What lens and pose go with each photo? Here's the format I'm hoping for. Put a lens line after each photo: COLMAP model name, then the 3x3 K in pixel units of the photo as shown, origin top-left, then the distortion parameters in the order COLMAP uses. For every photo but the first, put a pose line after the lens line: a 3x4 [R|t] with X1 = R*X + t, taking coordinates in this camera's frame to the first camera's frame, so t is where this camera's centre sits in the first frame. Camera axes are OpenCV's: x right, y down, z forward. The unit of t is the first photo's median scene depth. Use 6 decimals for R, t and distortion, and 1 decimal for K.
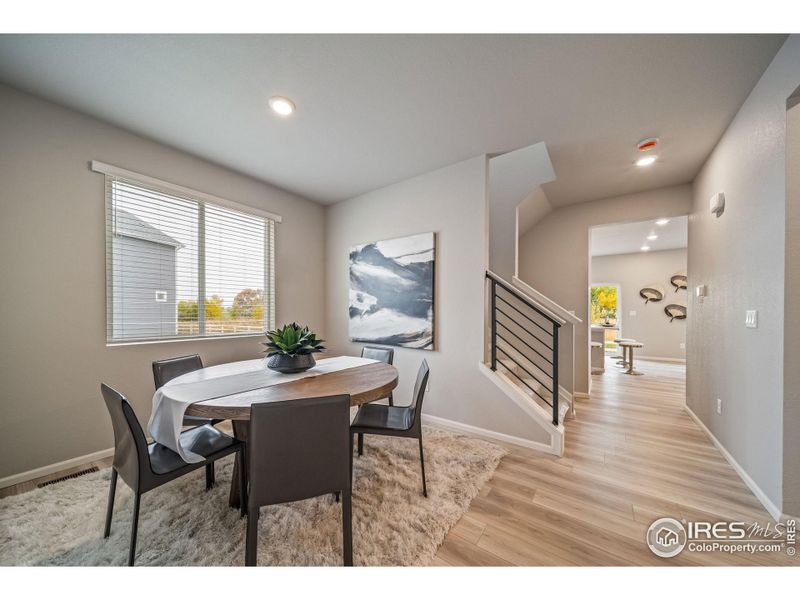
lens RADIAL K [[284.7, 0, 391.6], [0, 284.7, 308.8], [0, 0, 1]] dist [0.001210, -0.000026]
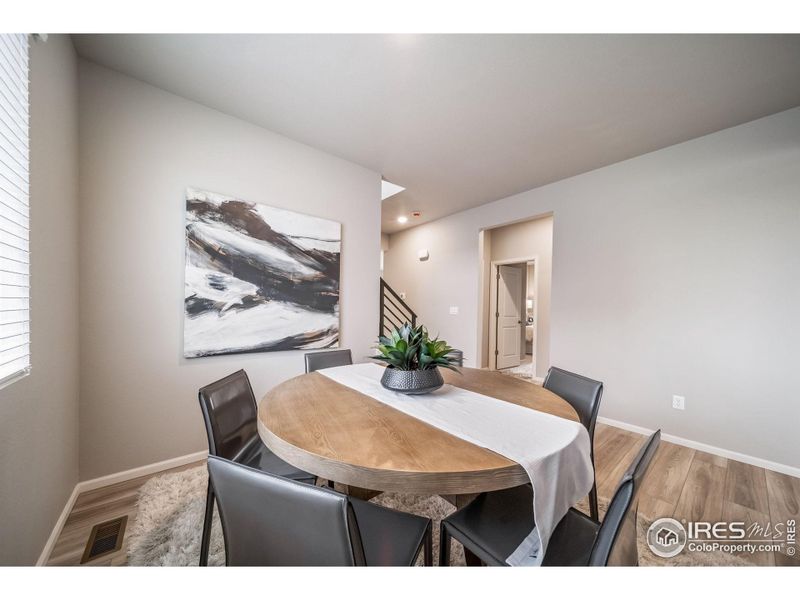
lens RADIAL K [[284.7, 0, 391.6], [0, 284.7, 308.8], [0, 0, 1]] dist [0.001210, -0.000026]
pose [[0.232404, -0.004439, 0.972609, -0.668549], [-0.021305, 0.999726, 0.009653, 0.003366], [-0.972386, -0.022965, 0.232246, 0.547559]]
